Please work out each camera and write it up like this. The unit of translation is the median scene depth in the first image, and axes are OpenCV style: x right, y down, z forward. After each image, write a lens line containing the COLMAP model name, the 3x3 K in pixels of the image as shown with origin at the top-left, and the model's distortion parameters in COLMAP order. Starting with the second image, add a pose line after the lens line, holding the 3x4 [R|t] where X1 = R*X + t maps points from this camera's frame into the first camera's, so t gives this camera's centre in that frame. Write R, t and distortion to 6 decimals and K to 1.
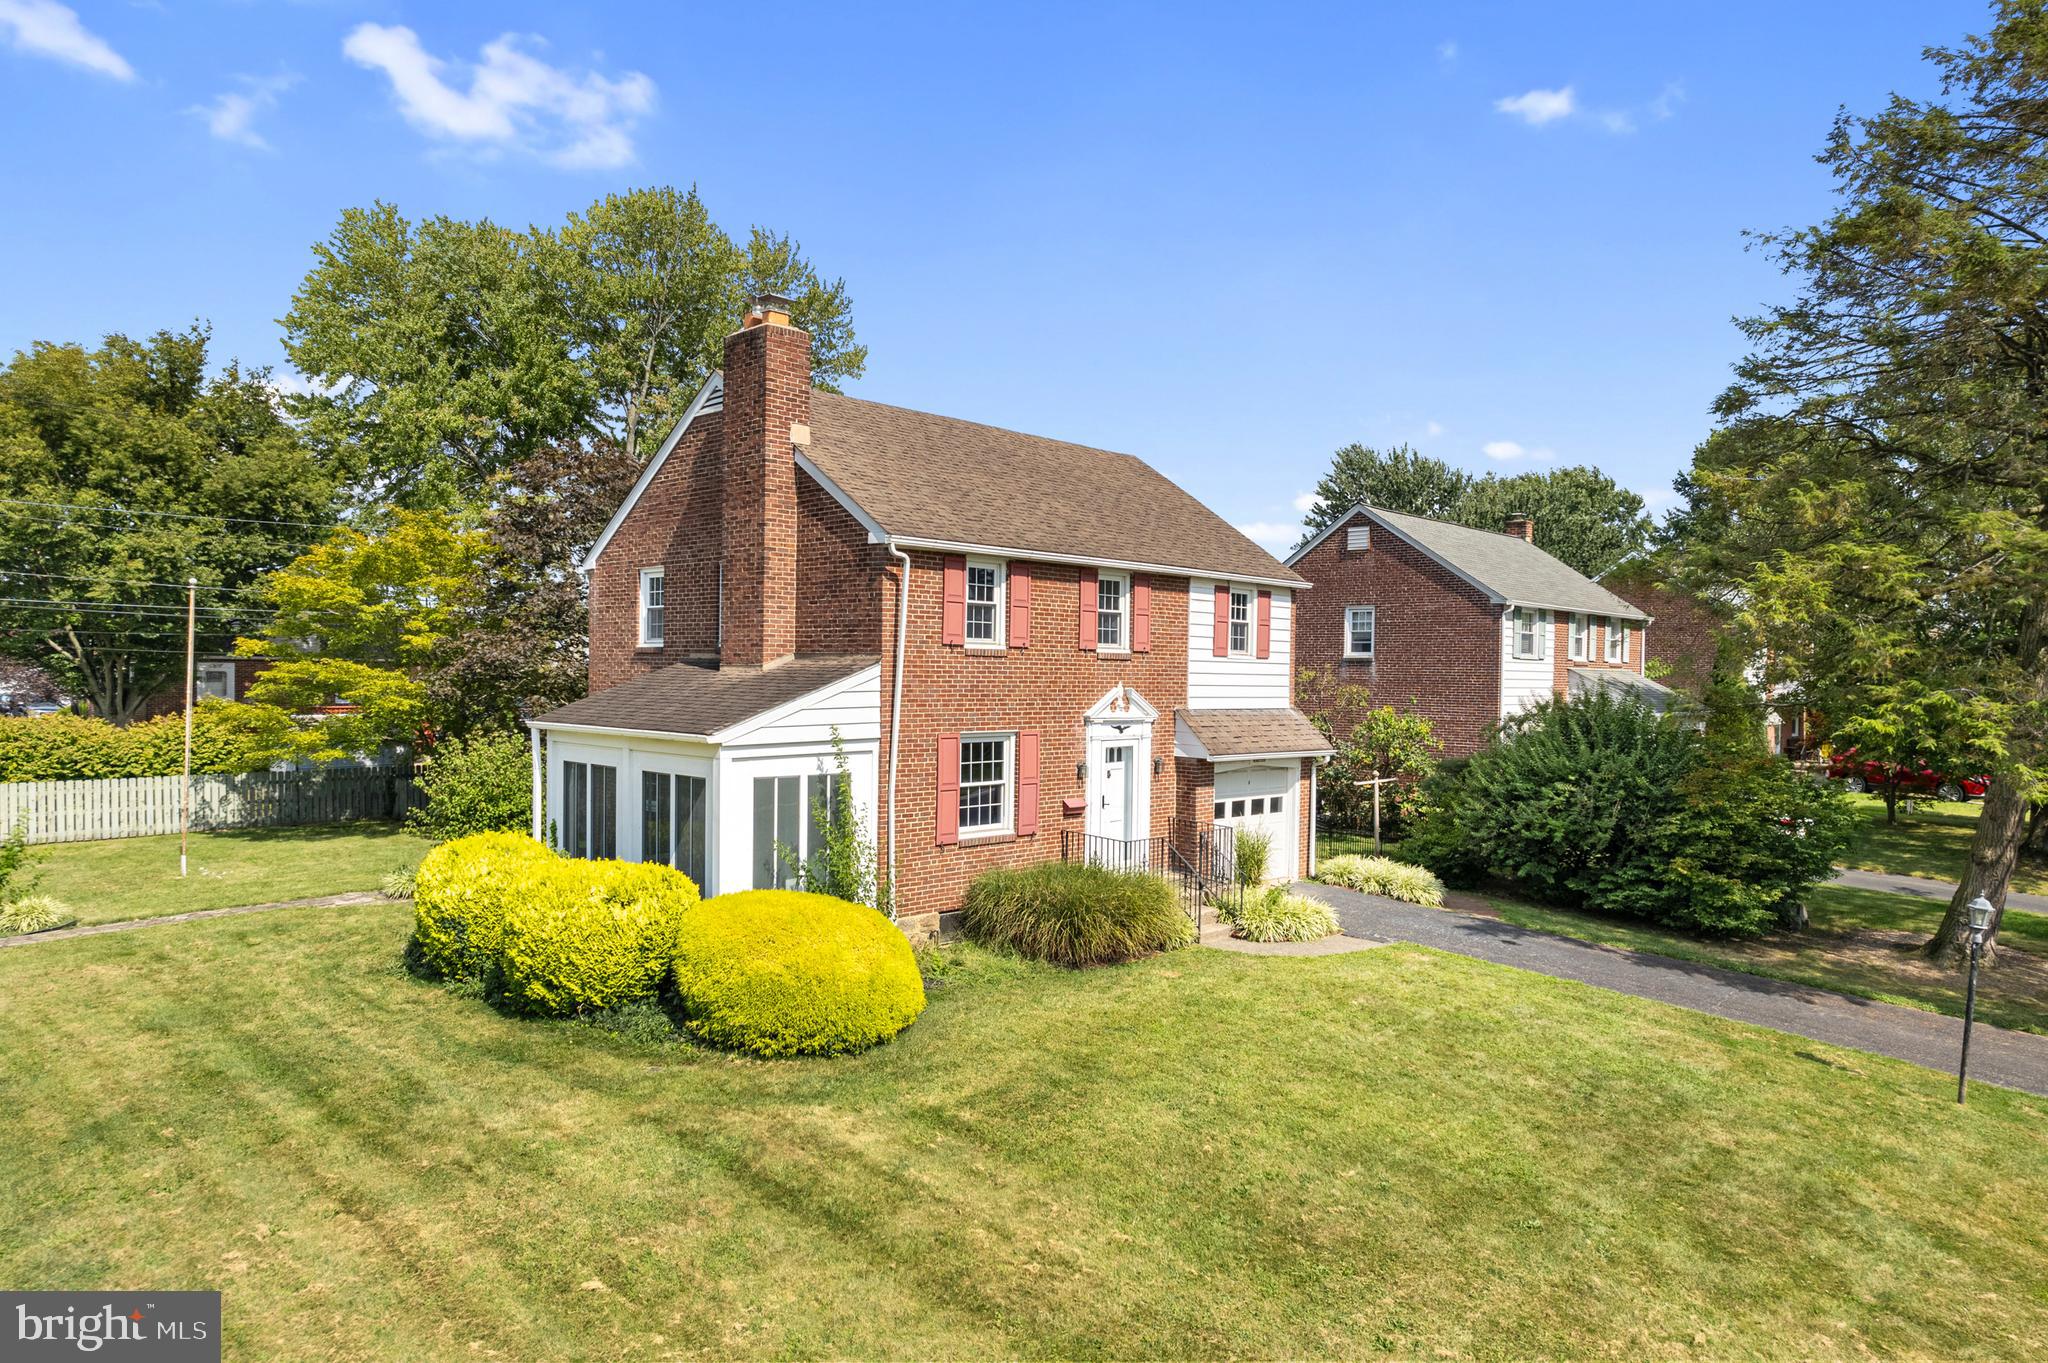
lens RADIAL K [[1315.4, 0, 1026.3], [0, 1315.4, 683.3], [0, 0, 1]] dist [-0.075543, 0.062876]
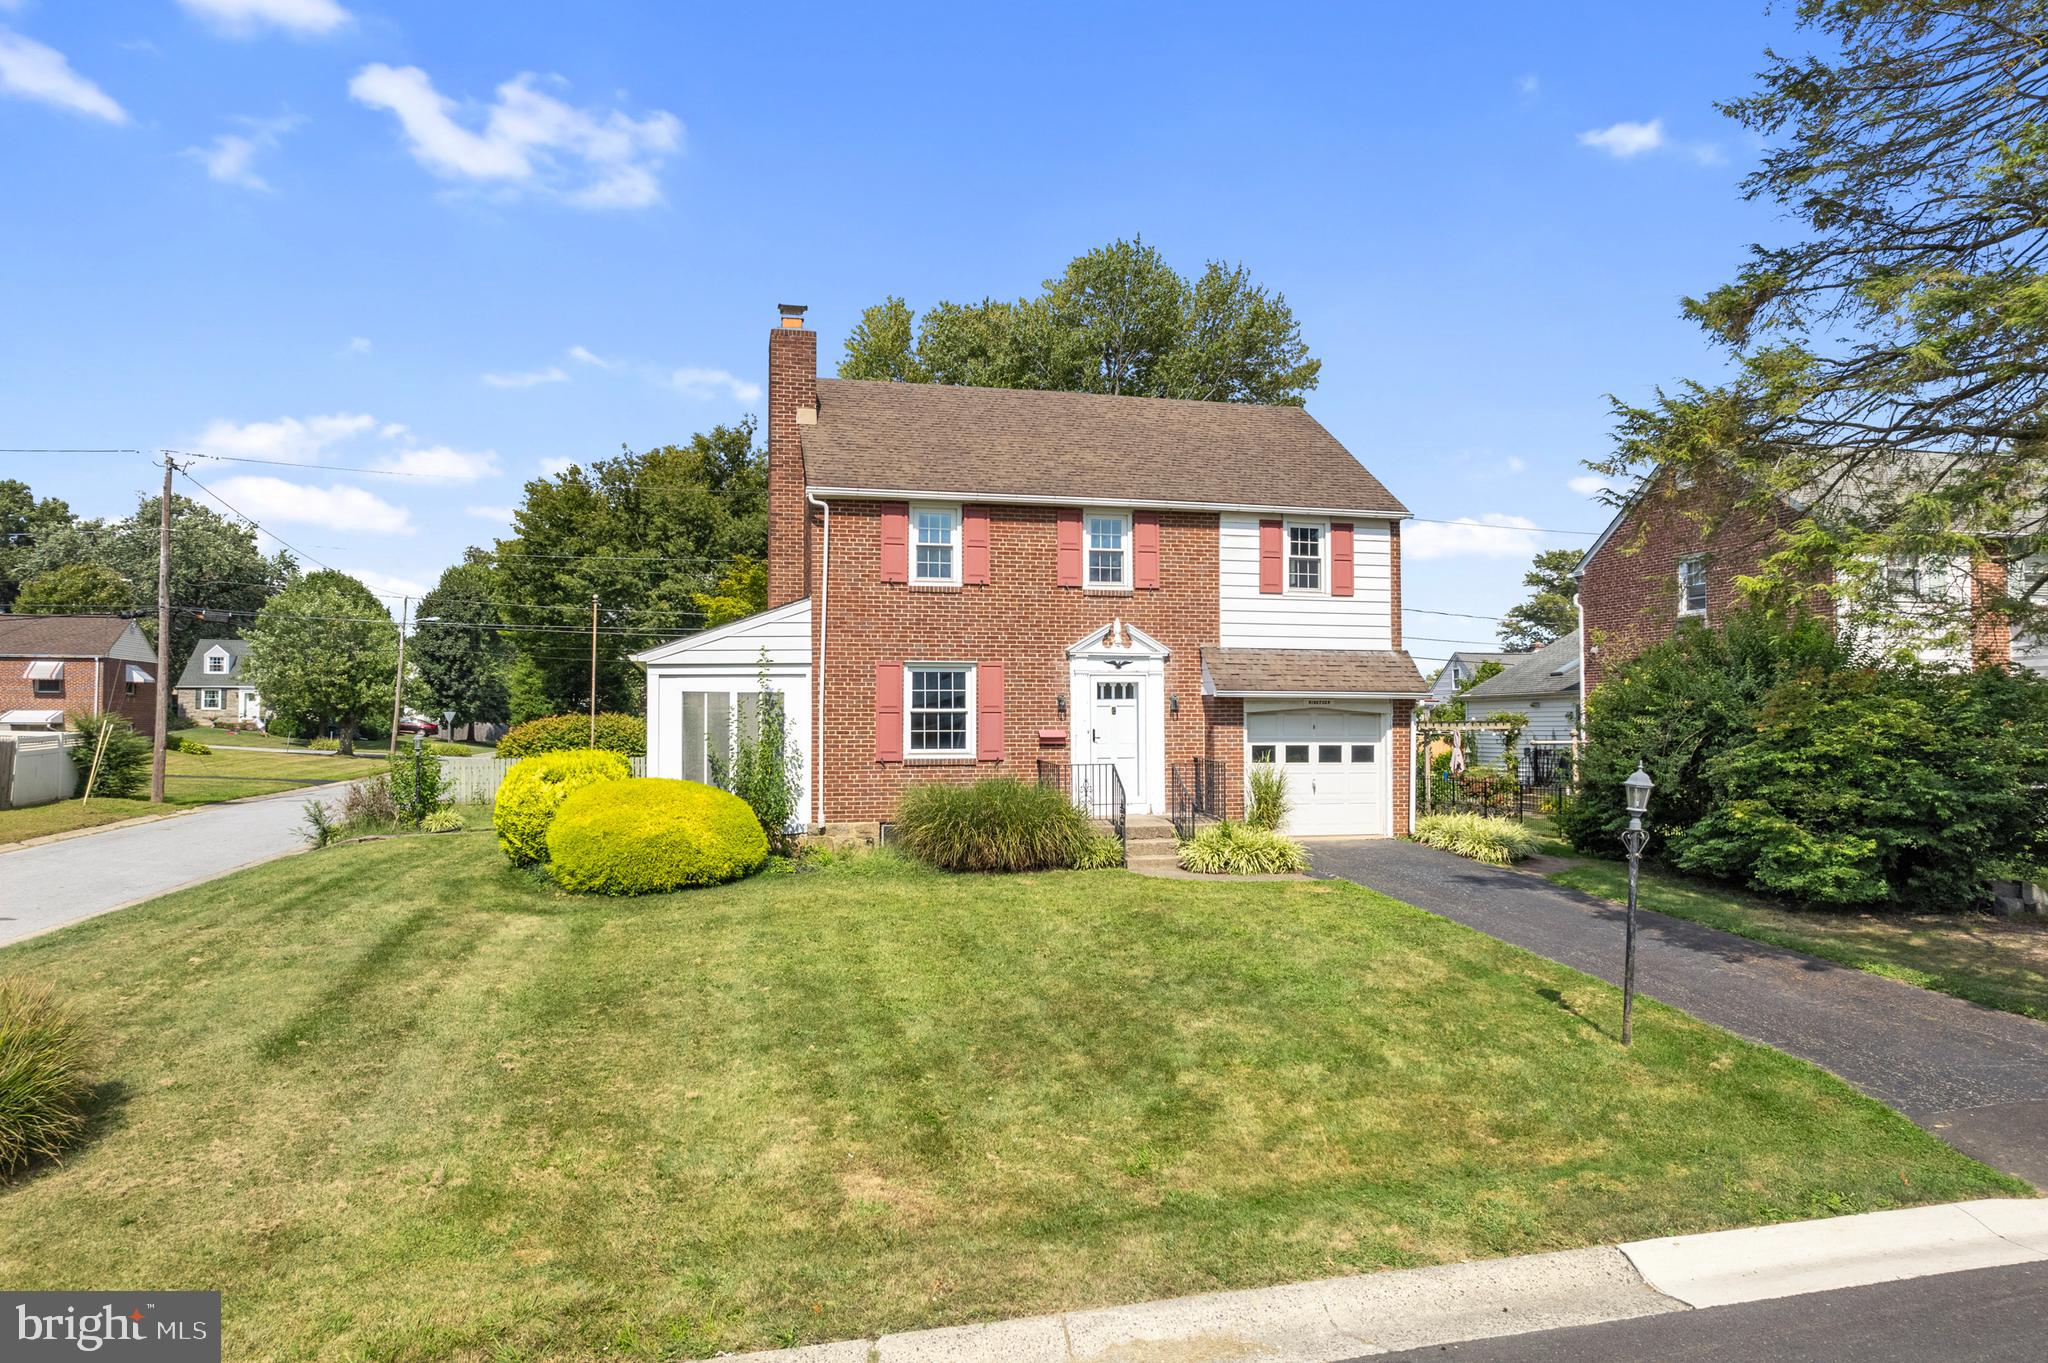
lens RADIAL K [[1315.4, 0, 1027.0], [0, 1315.4, 690.5], [0, 0, 1]] dist [-0.075543, 0.062876]
pose [[0.843541, -0.031179, -0.536158, 0.558730], [0.009753, 0.999038, -0.042753, 0.098096], [0.536976, 0.030834, 0.843034, 0.111380]]
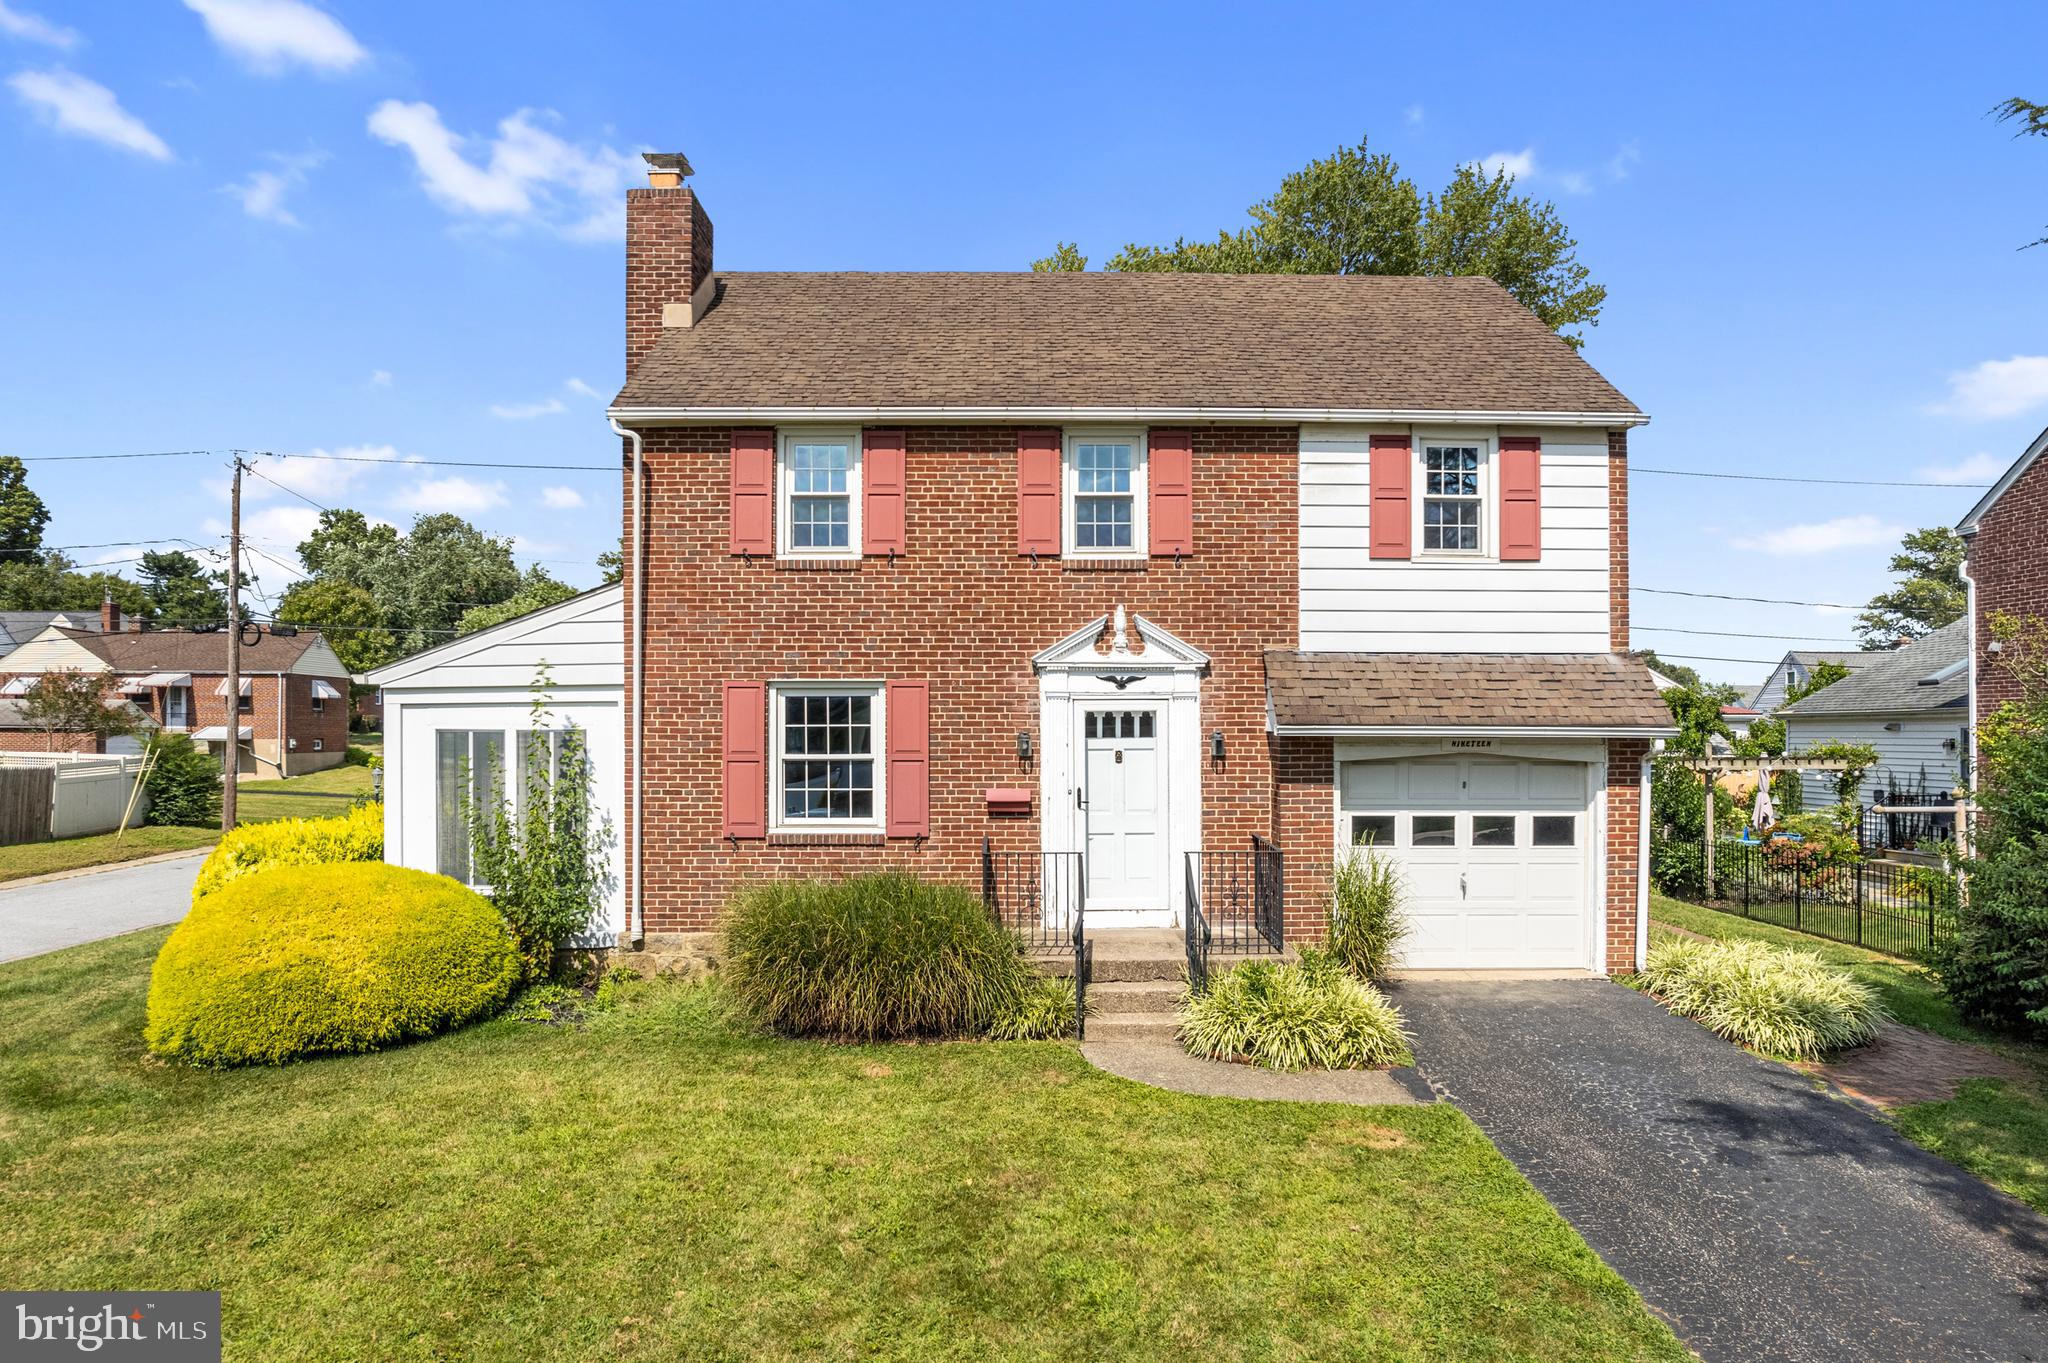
lens RADIAL K [[1315.4, 0, 1034.8], [0, 1315.4, 733.3], [0, 0, 1]] dist [-0.075543, 0.062876]
pose [[0.704523, -0.014447, -0.709534, 0.483215], [0.005548, 0.999874, -0.014851, 0.068417], [0.709659, 0.006527, 0.704515, 0.542736]]
